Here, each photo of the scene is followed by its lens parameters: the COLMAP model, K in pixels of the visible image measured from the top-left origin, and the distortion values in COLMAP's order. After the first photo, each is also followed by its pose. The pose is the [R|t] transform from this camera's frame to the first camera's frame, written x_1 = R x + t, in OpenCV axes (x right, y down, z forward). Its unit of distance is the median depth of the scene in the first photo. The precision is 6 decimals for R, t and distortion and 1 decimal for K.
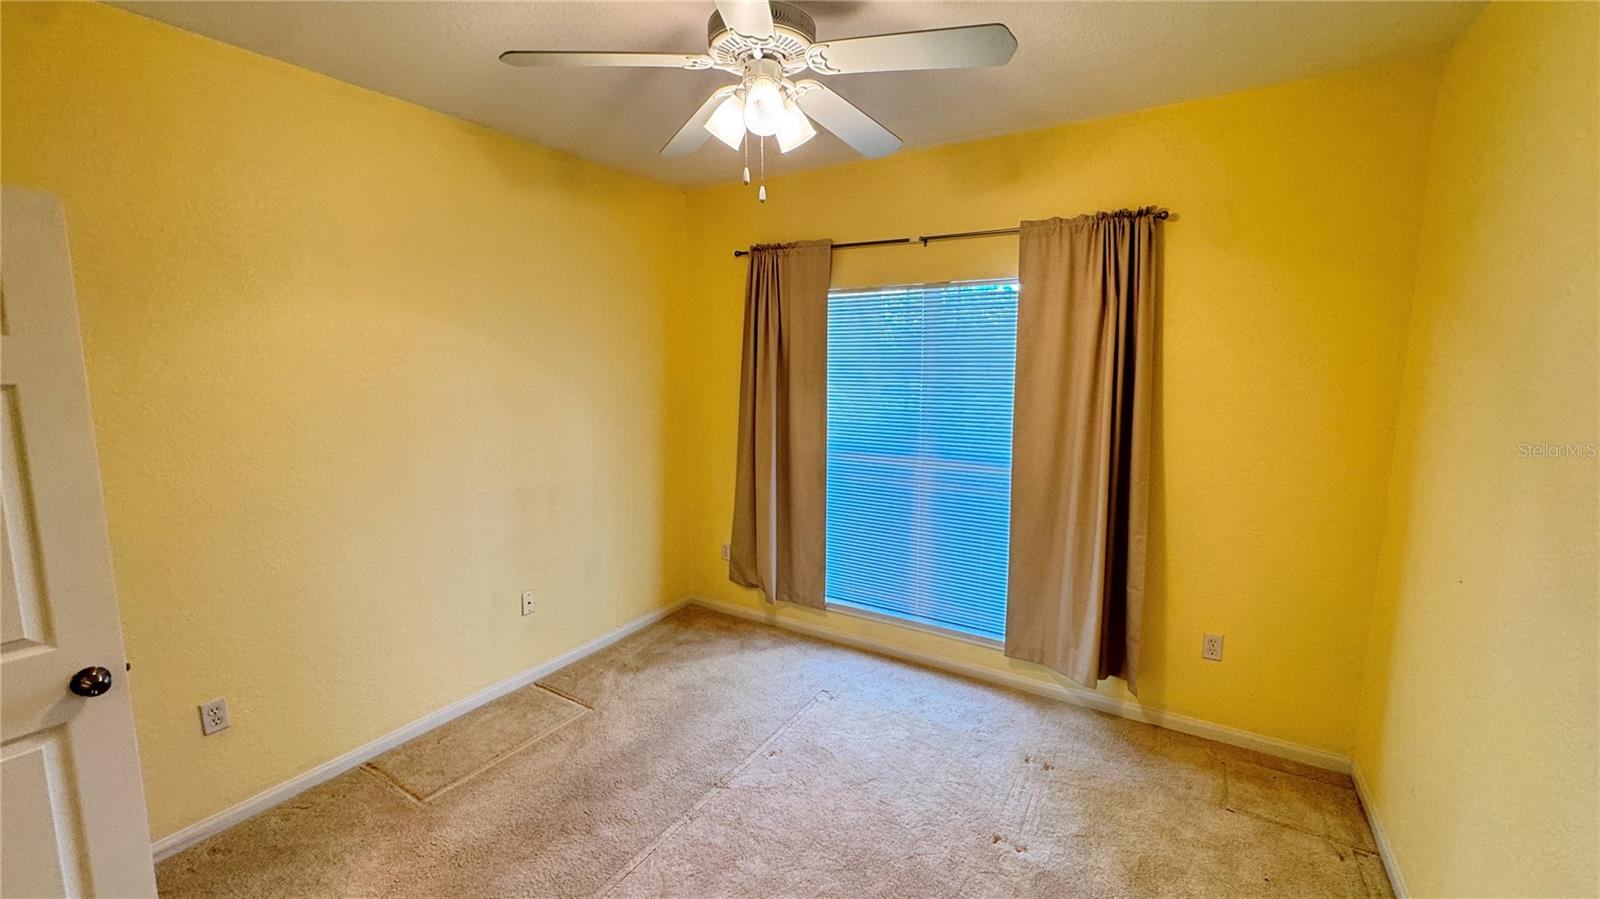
lens RADIAL K [[638.6, 0, 800.0], [0, 638.6, 443.2], [0, 0, 1]] dist [-0.002130, 0.000548]
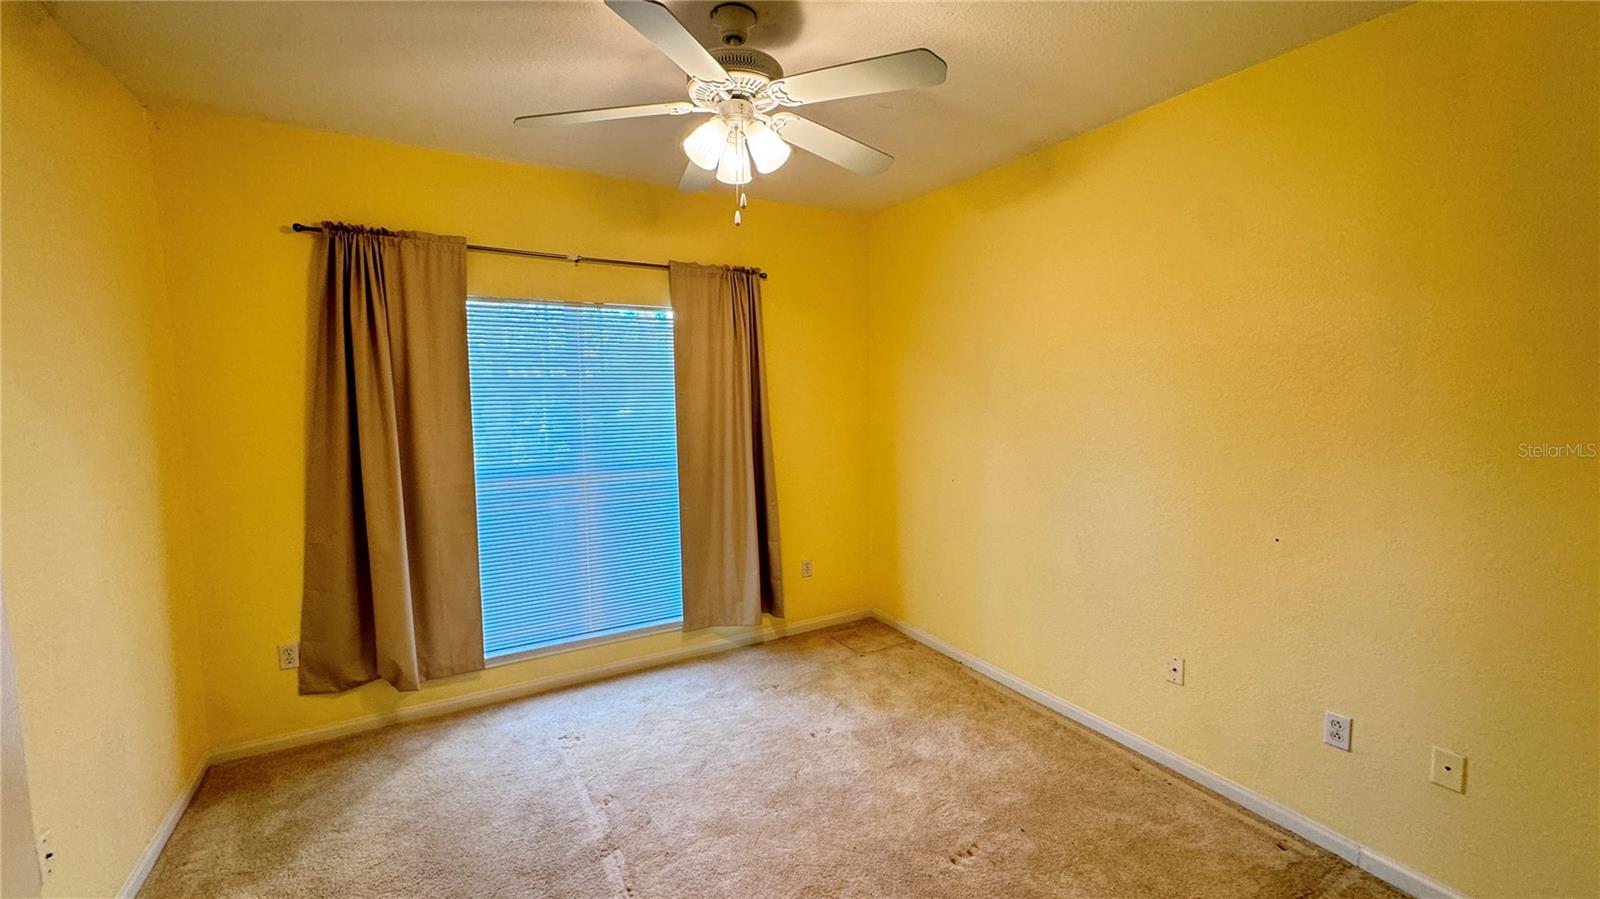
lens RADIAL K [[638.6, 0, 799.1], [0, 638.6, 440.7], [0, 0, 1]] dist [-0.002130, 0.000548]
pose [[0.483323, -0.078511, 0.871914, -0.520400], [0.119905, 0.992521, 0.022904, -0.010880], [-0.867192, 0.093476, 0.489122, 0.209354]]
